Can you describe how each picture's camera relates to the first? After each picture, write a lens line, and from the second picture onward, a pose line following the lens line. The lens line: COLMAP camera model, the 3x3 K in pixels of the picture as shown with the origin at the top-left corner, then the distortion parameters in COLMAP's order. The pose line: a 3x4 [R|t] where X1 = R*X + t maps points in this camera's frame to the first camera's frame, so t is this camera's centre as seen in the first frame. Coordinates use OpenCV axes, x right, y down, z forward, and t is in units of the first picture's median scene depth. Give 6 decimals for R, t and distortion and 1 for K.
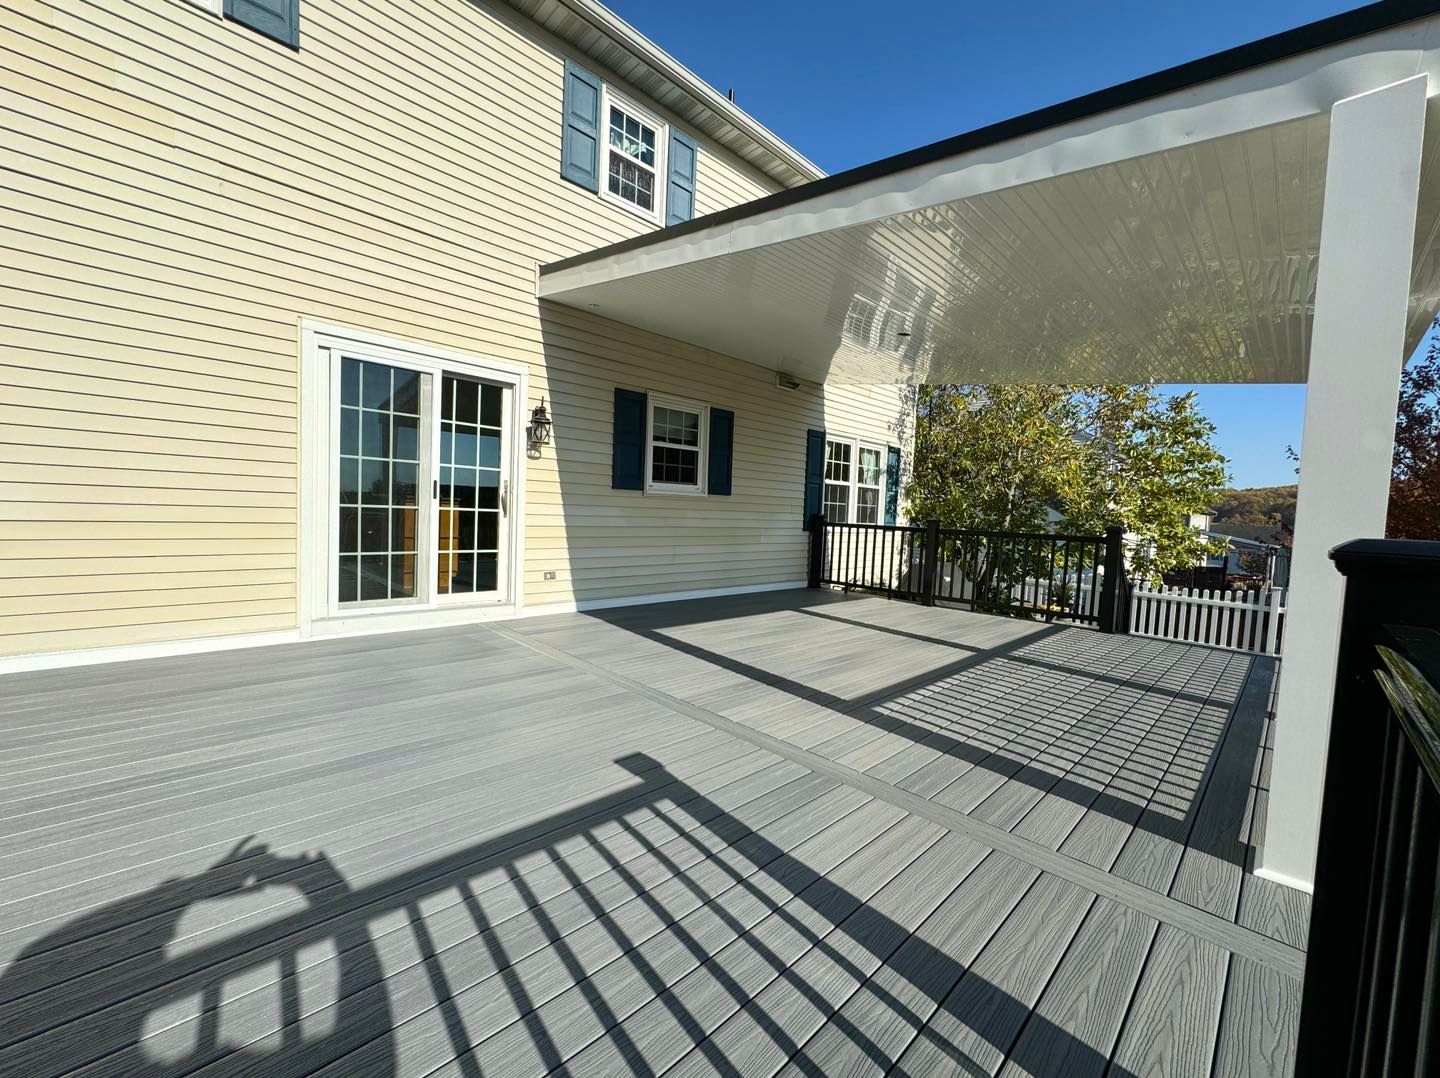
lens RADIAL K [[589.9, 0, 720.0], [0, 589.9, 539.0], [0, 0, 1]] dist [-0.001479, -0.000196]
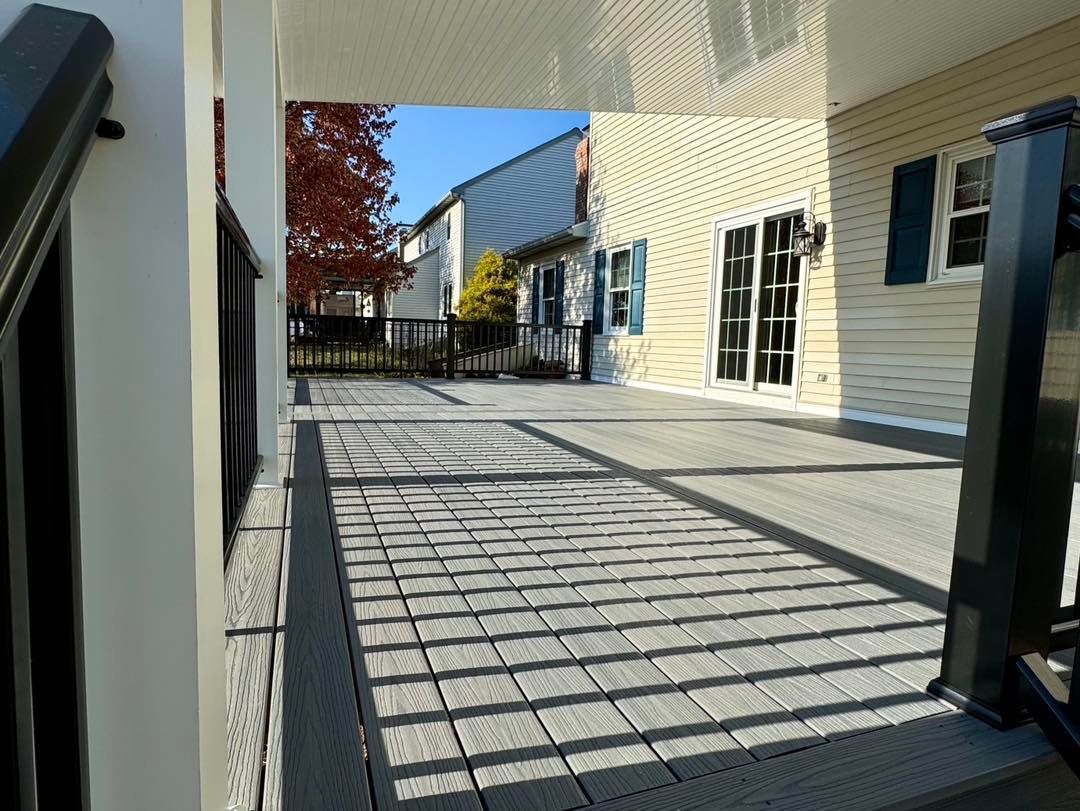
lens RADIAL K [[659.0, 0, 533.3], [0, 659.0, 417.5], [0, 0, 1]] dist [0.000076, -0.000693]
pose [[-0.435007, 0.050337, -0.899019, 1.071241], [-0.089305, 0.991101, 0.098705, 0.066322], [0.895987, 0.123224, -0.426641, 1.122679]]
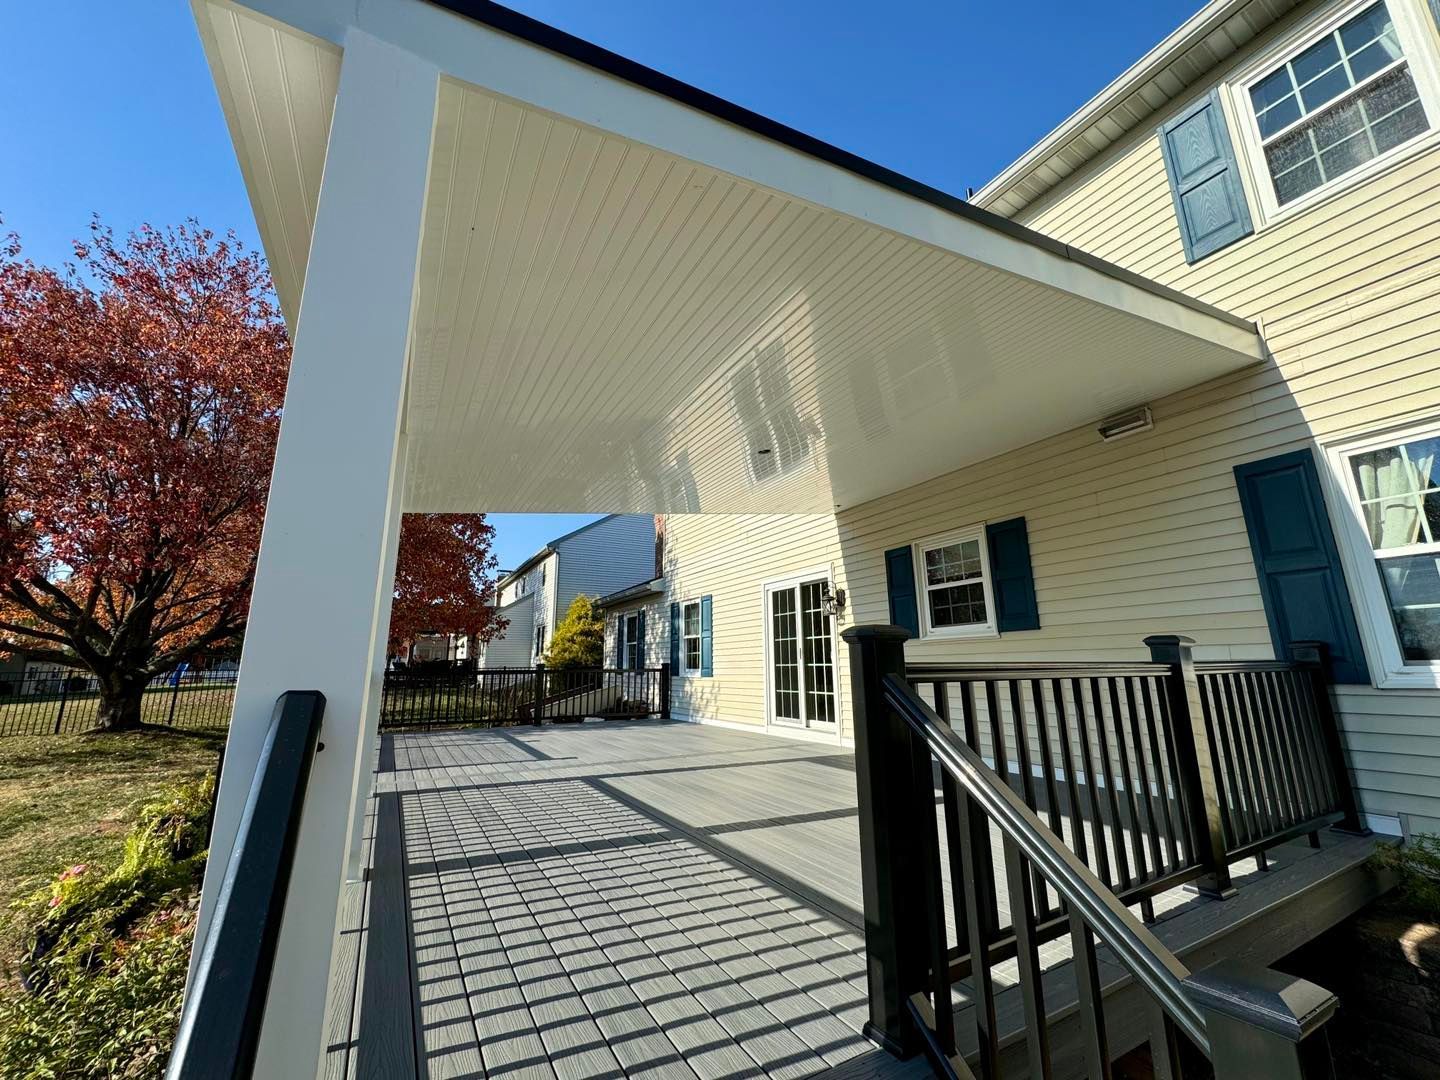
lens RADIAL K [[602.8, 0, 721.6], [0, 602.8, 533.8], [0, 0, 1]] dist [-0.000981, 0.000246]
pose [[-0.291830, -0.243684, -0.924907, 1.158434], [-0.045098, 0.969431, -0.241185, 0.009422], [0.955406, -0.028674, -0.293899, 1.190007]]
